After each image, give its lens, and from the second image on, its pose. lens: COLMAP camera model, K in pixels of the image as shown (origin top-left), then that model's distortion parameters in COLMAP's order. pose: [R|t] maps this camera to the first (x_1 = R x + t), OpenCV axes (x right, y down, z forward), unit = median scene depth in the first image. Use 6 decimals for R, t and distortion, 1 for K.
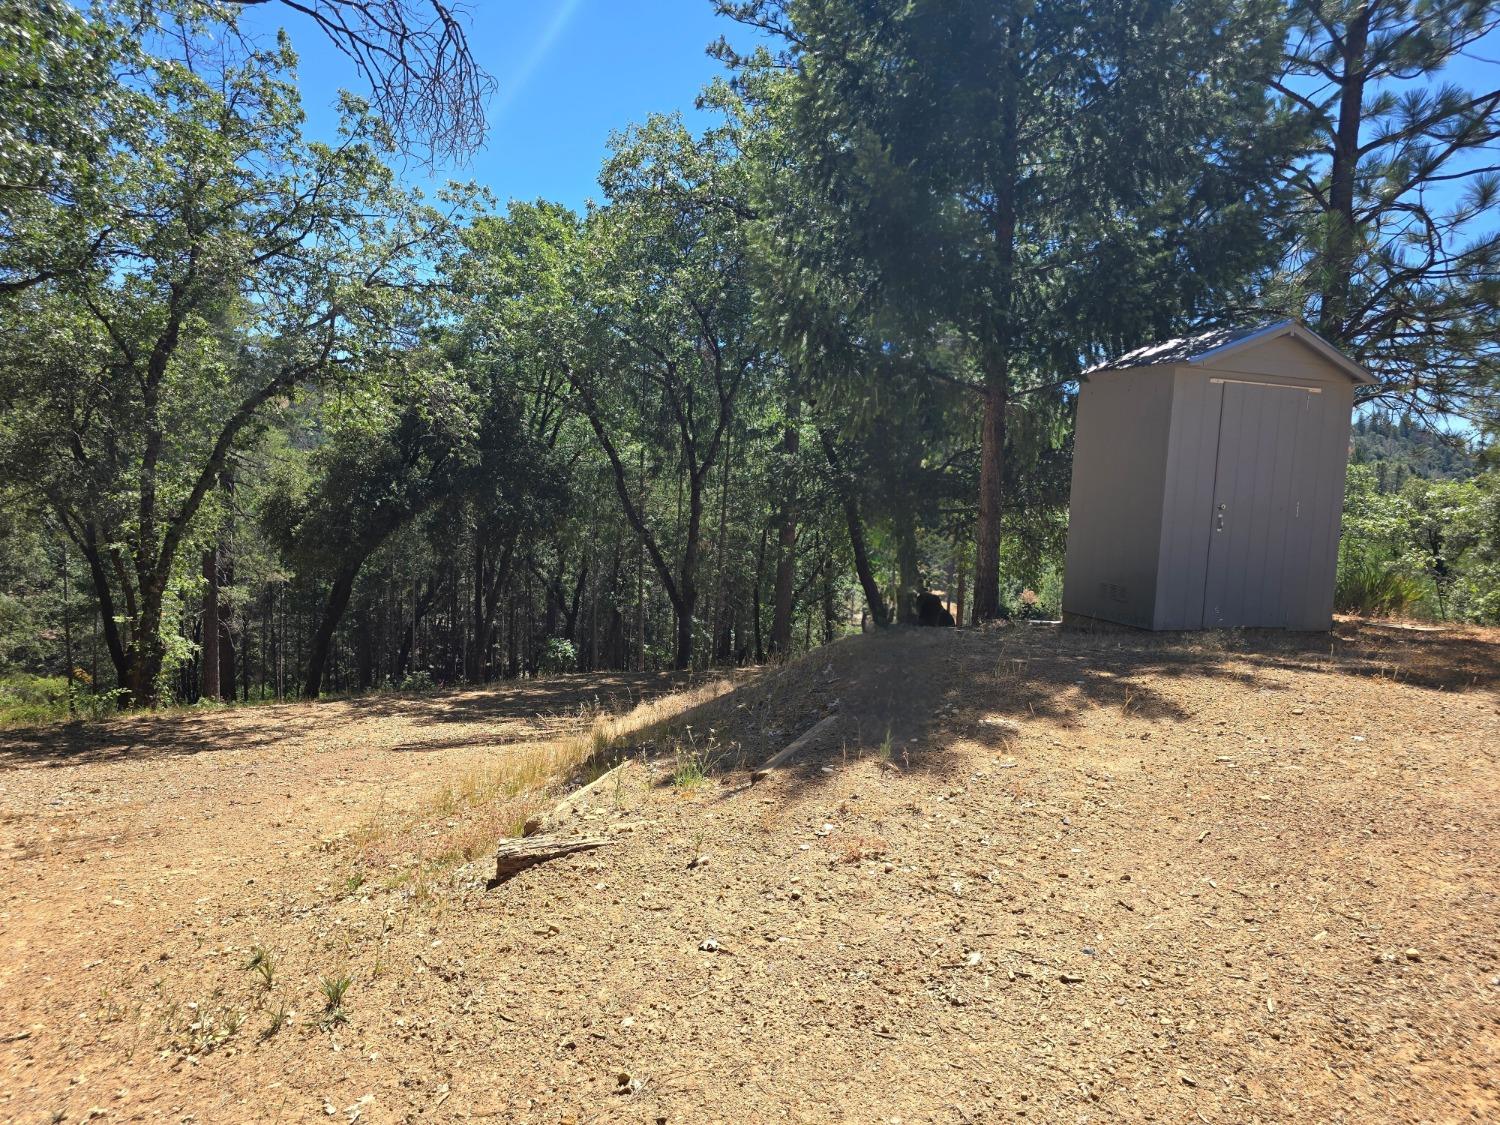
lens RADIAL K [[975.8, 0, 748.5], [0, 975.8, 568.9], [0, 0, 1]] dist [0.040750, -0.035848]
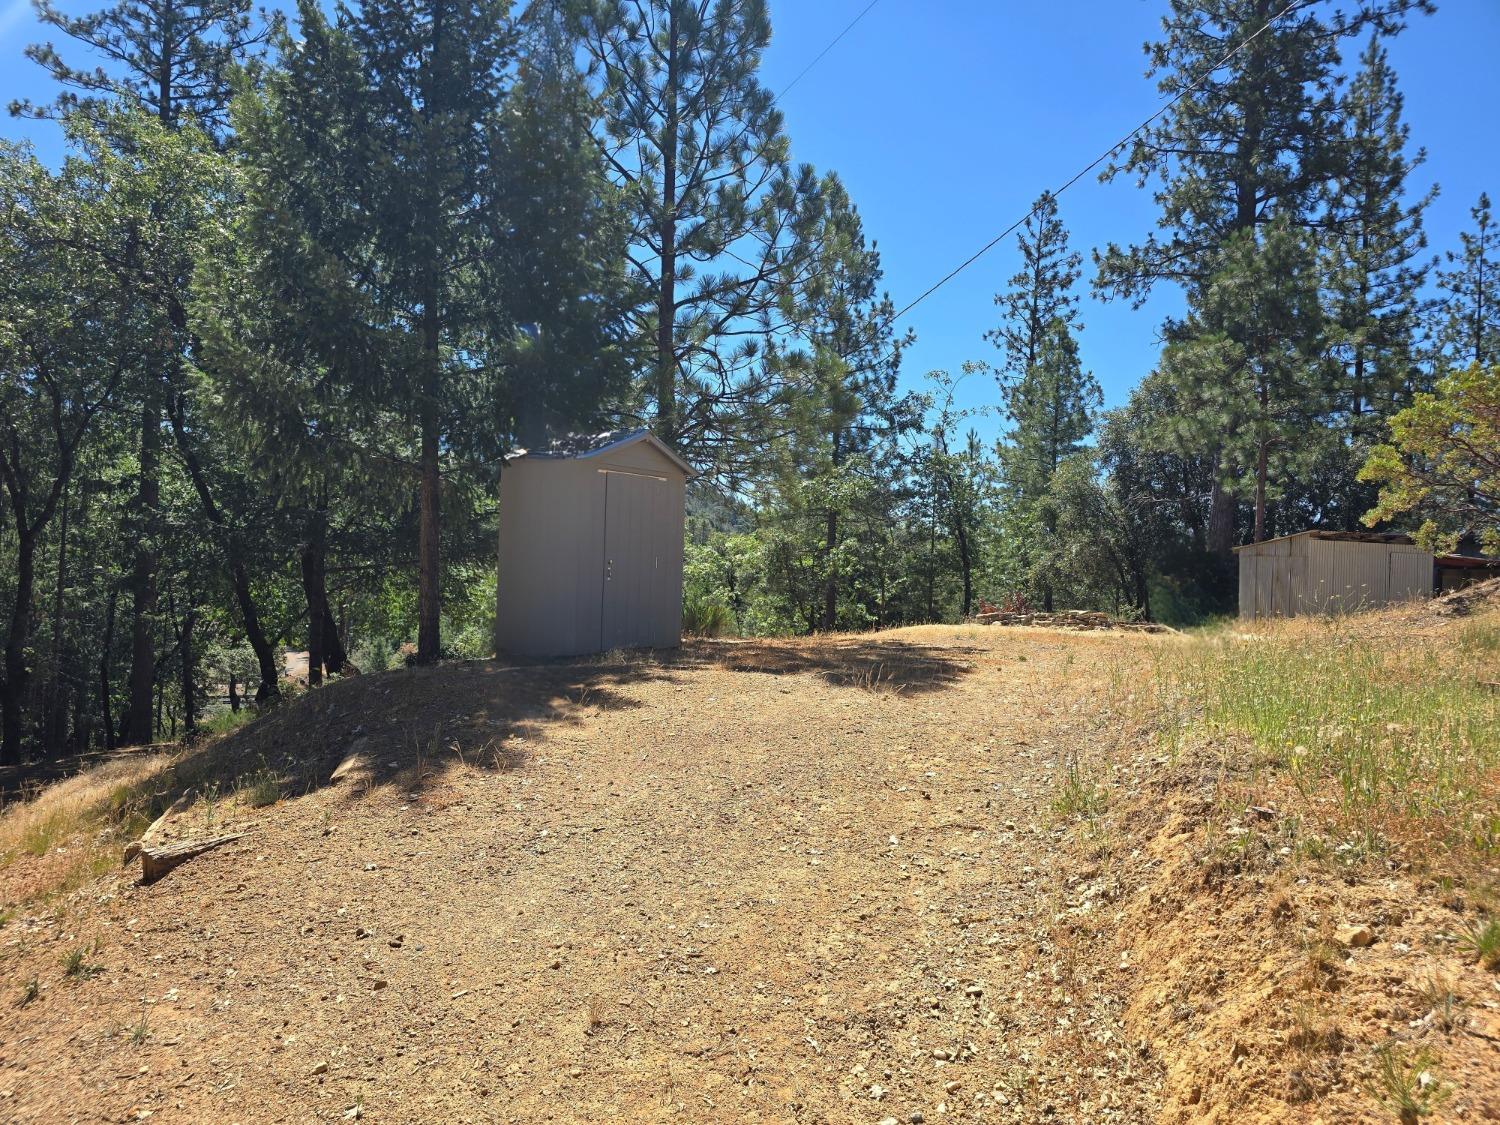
lens RADIAL K [[1040.4, 0, 749.7], [0, 1040.4, 558.8], [0, 0, 1]] dist [0.034607, -0.005866]
pose [[0.807810, -0.022497, 0.589014, -0.134936], [0.058586, 0.997388, -0.042254, 0.003701], [-0.586524, 0.068641, 0.807018, -0.178345]]
